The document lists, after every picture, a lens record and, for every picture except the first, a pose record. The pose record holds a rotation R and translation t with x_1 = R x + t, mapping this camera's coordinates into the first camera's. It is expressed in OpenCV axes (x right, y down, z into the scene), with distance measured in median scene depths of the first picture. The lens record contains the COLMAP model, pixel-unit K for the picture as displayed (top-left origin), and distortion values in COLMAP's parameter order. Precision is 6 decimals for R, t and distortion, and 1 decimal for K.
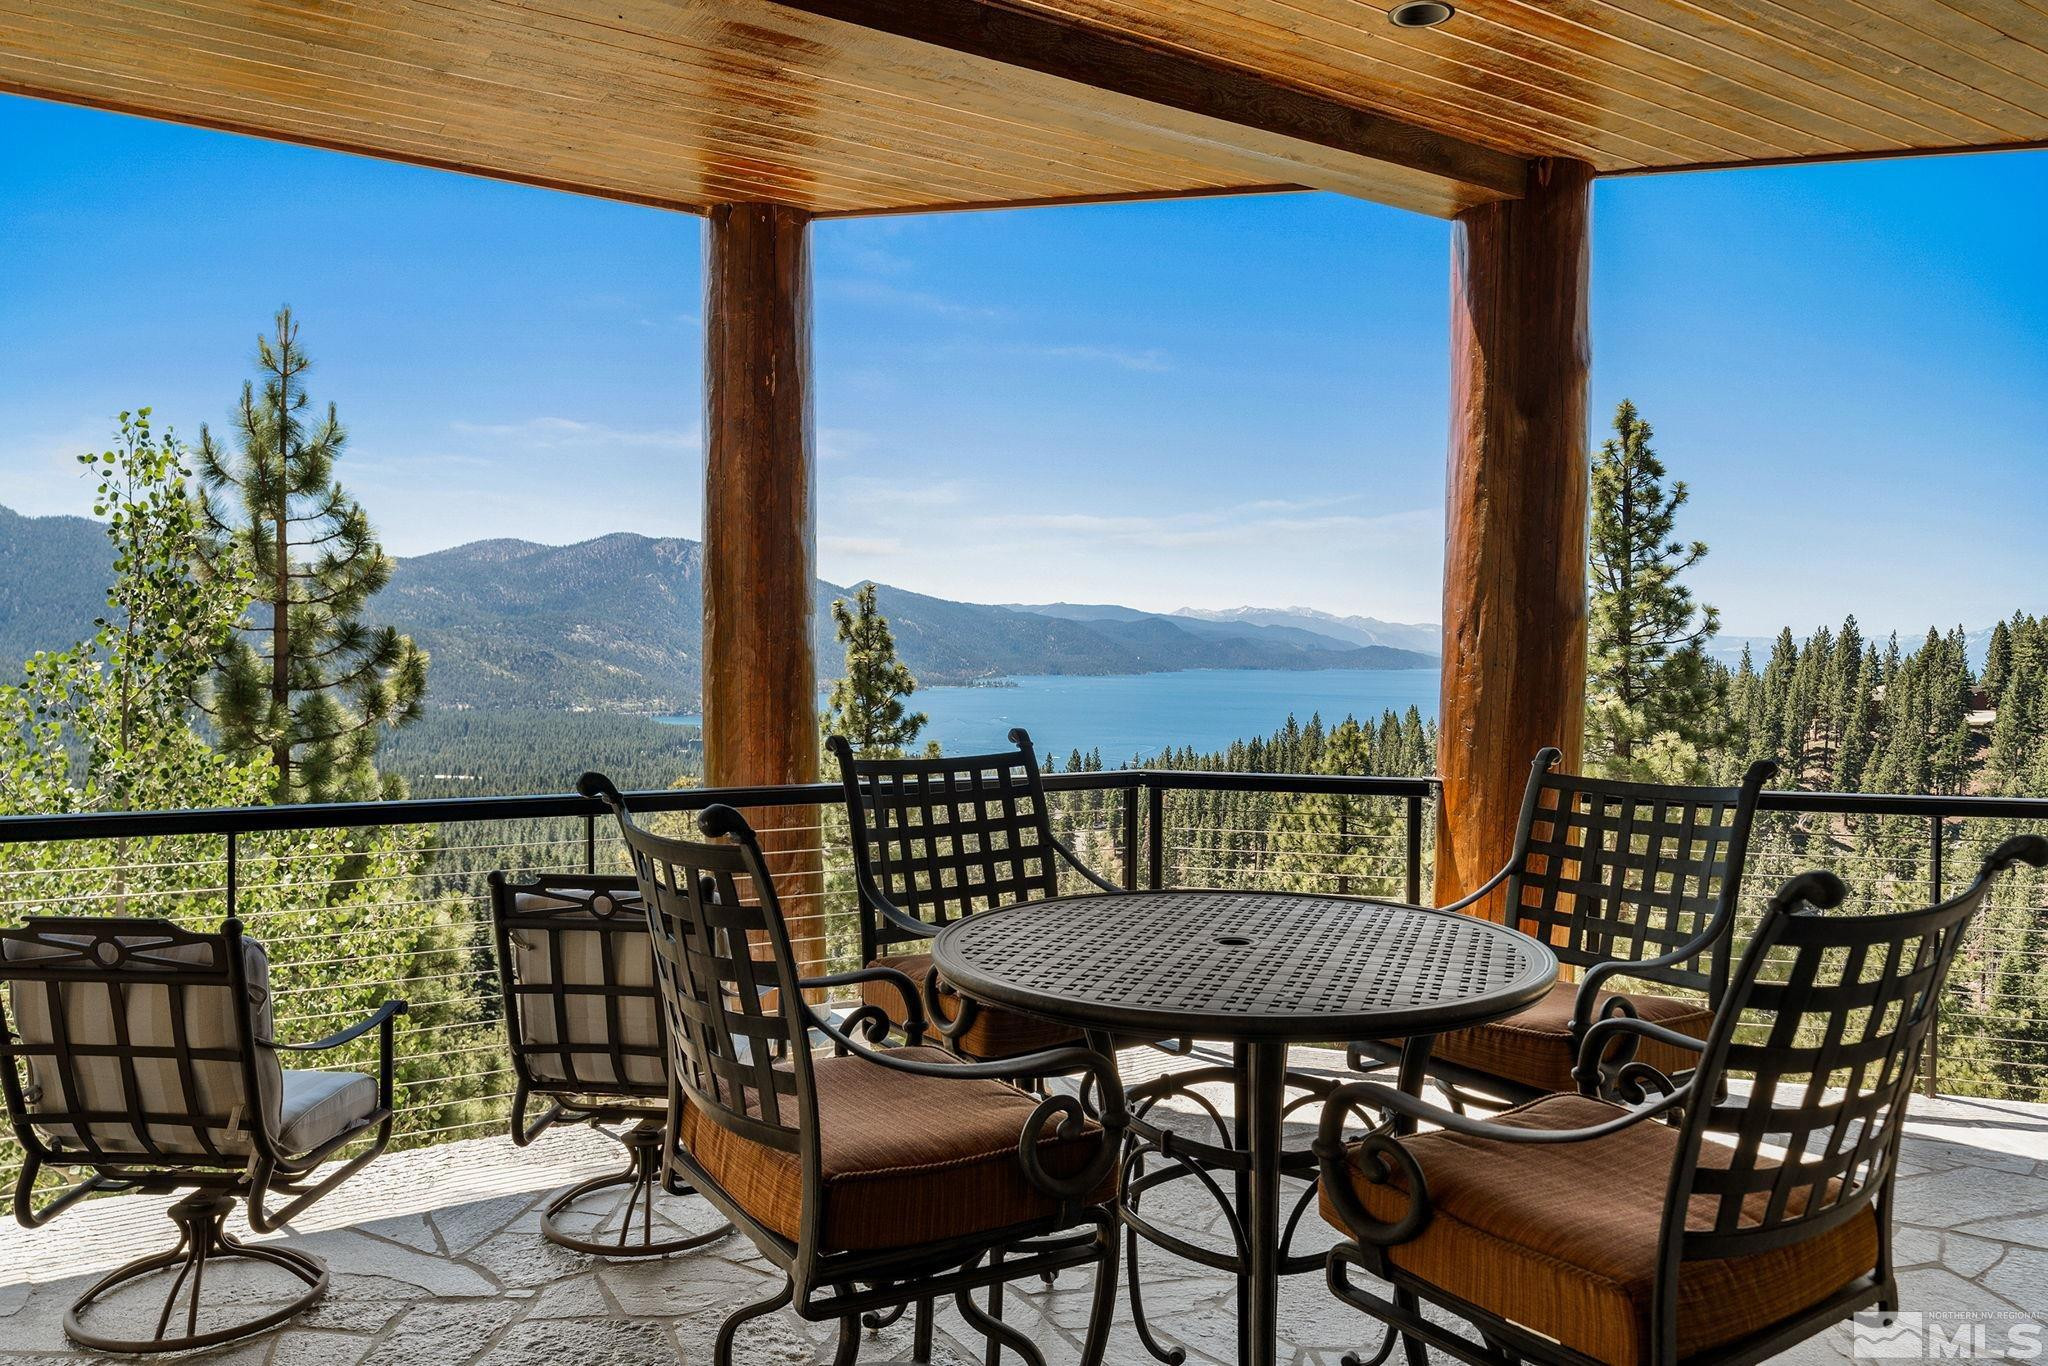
lens RADIAL K [[1463.5, 0, 1010.6], [0, 1463.5, 662.8], [0, 0, 1]] dist [0.000317, 0.002100]
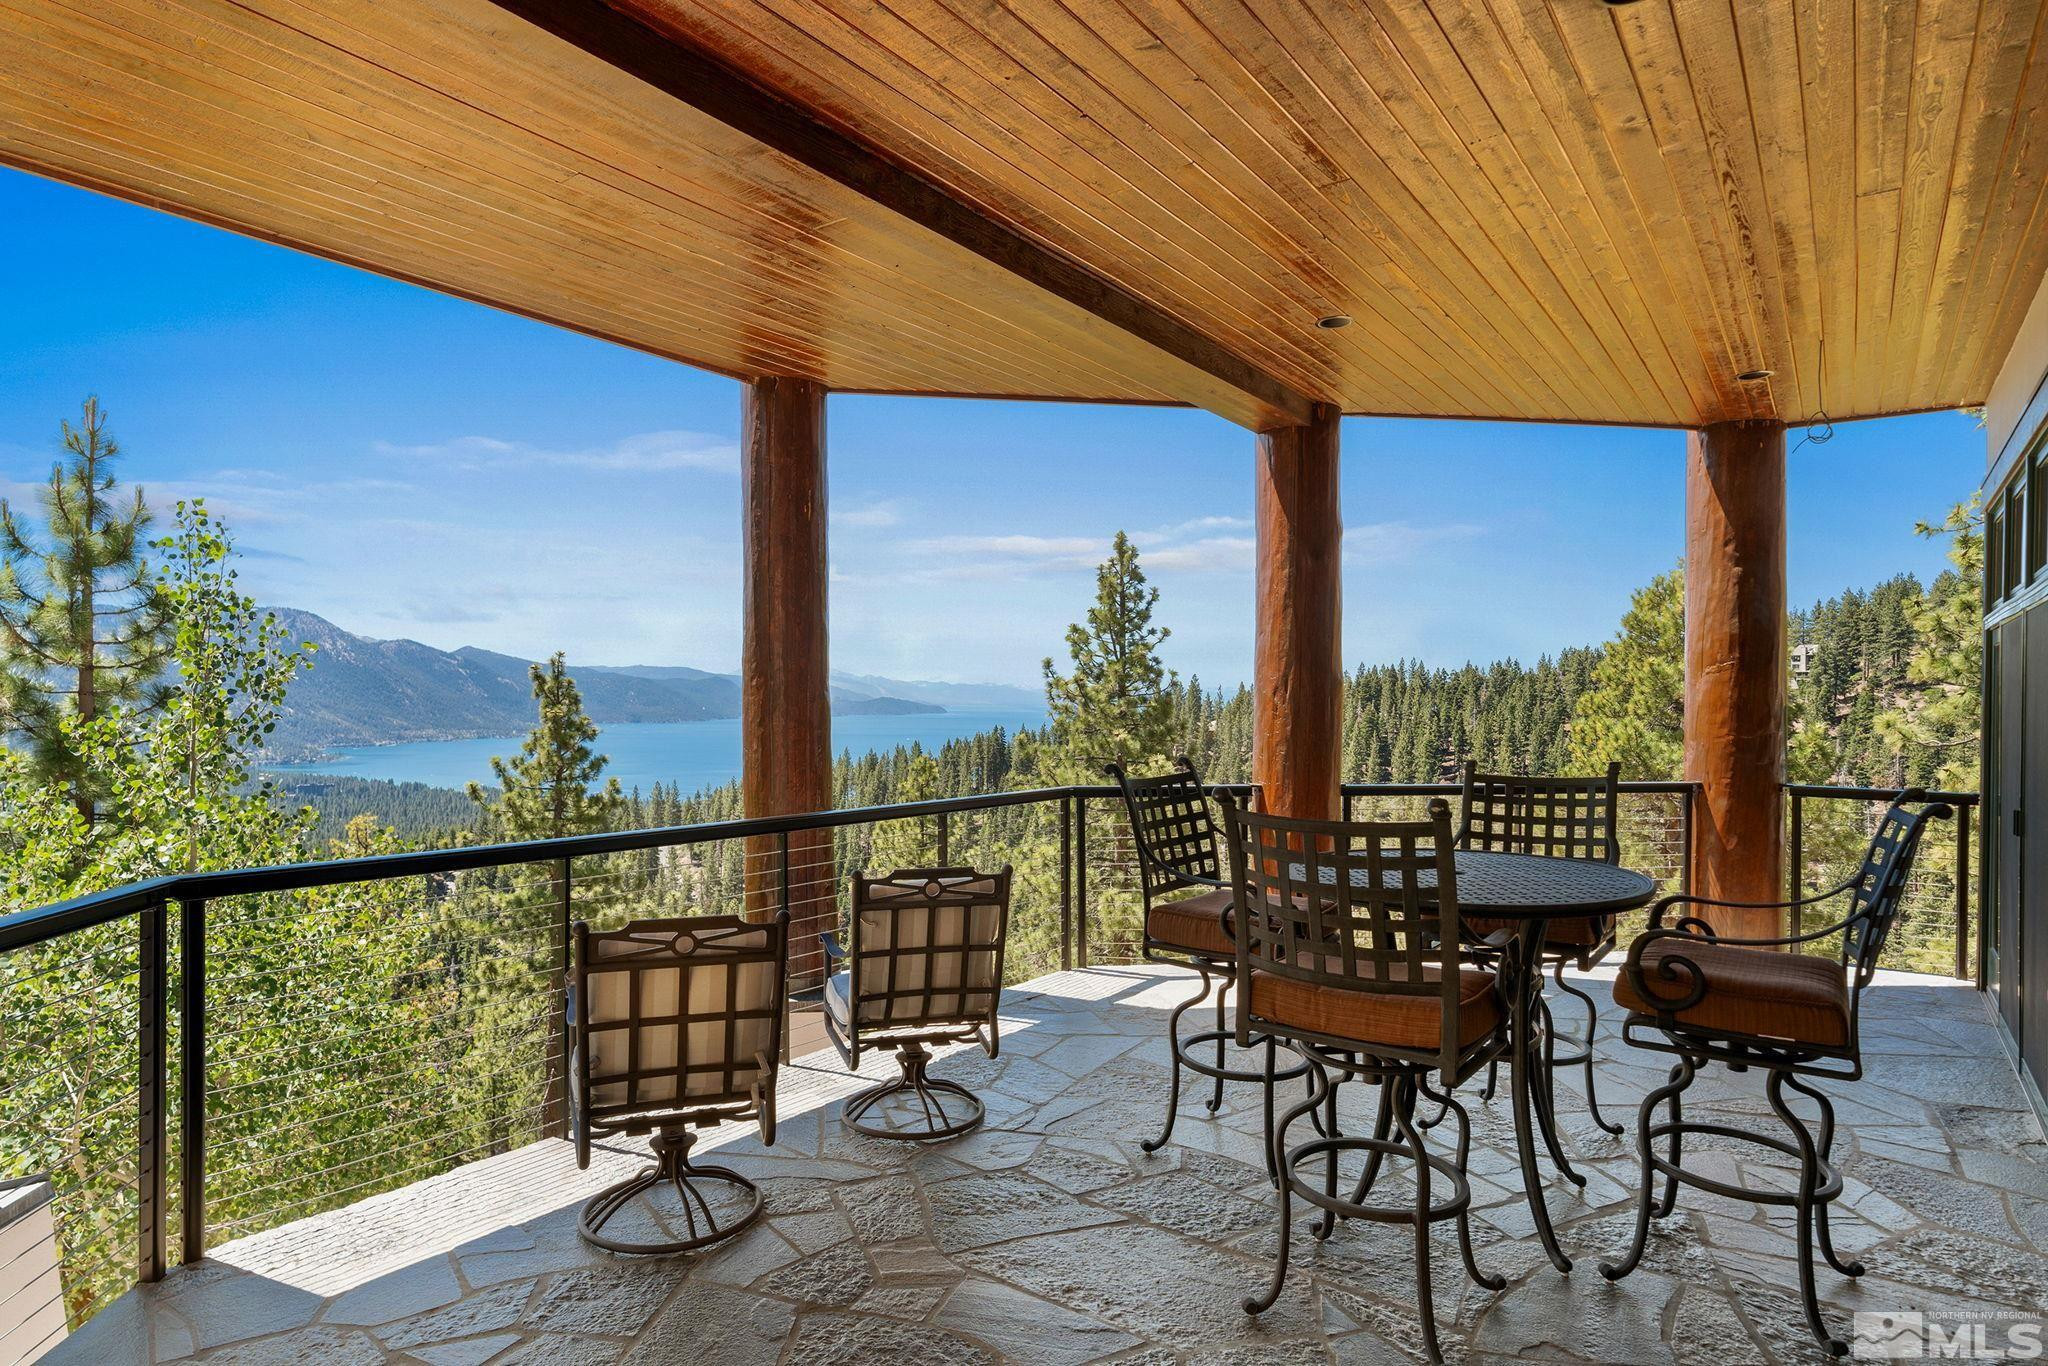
lens RADIAL K [[1105.8, 0, 1024.0], [0, 1105.8, 683.0], [0, 0, 1]] dist [-0.009909, -0.000381]
pose [[0.933029, -0.003297, 0.359785, -0.102481], [0.012336, 0.999663, -0.022832, -0.001639], [-0.359589, 0.025741, 0.932756, -0.006720]]
